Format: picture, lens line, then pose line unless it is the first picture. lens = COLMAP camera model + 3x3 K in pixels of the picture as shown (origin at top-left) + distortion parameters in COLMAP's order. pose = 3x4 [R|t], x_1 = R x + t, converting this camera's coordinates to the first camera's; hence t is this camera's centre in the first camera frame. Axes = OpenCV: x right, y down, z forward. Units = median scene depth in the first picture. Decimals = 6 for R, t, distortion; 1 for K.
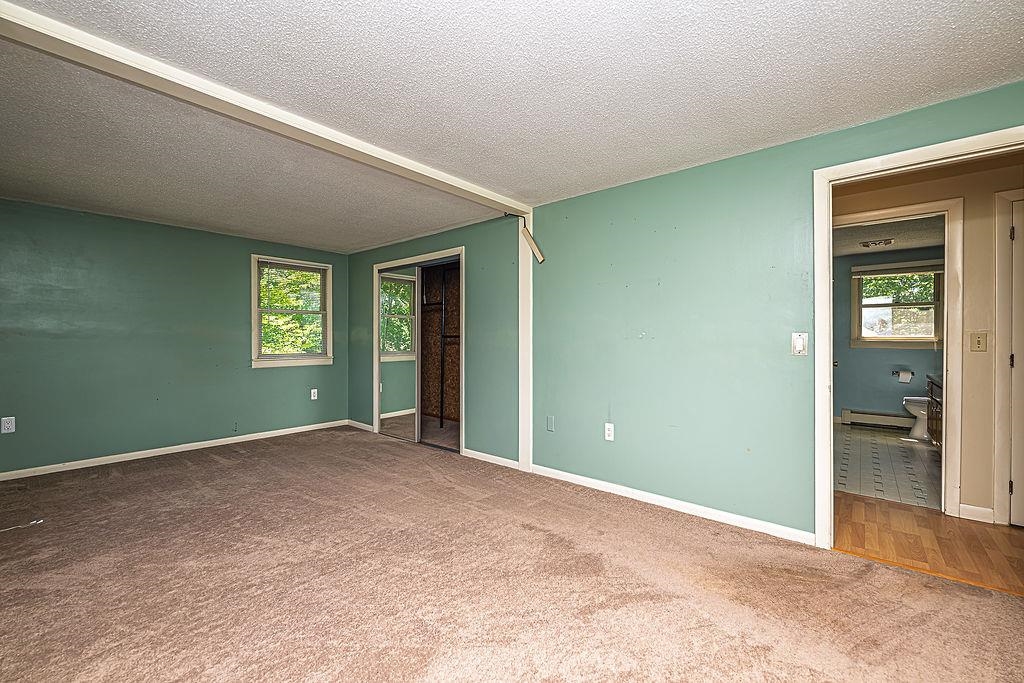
lens RADIAL K [[426.3, 0, 512.0], [0, 426.3, 341.5], [0, 0, 1]] dist [0.000430, 0.000163]
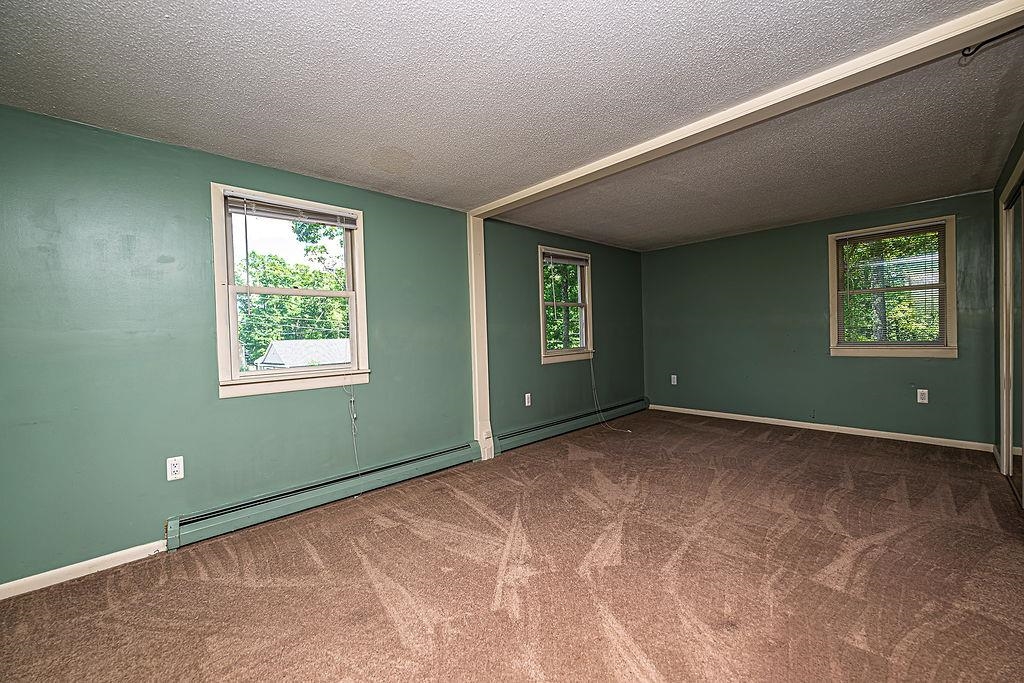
lens RADIAL K [[384.3, 0, 508.8], [0, 384.3, 339.6], [0, 0, 1]] dist [-0.001304, 0.000056]
pose [[-0.112608, 0.014477, -0.993534, 0.430436], [0.021428, 0.999697, 0.012138, 0.000243], [0.993408, -0.019923, -0.112884, 0.518037]]
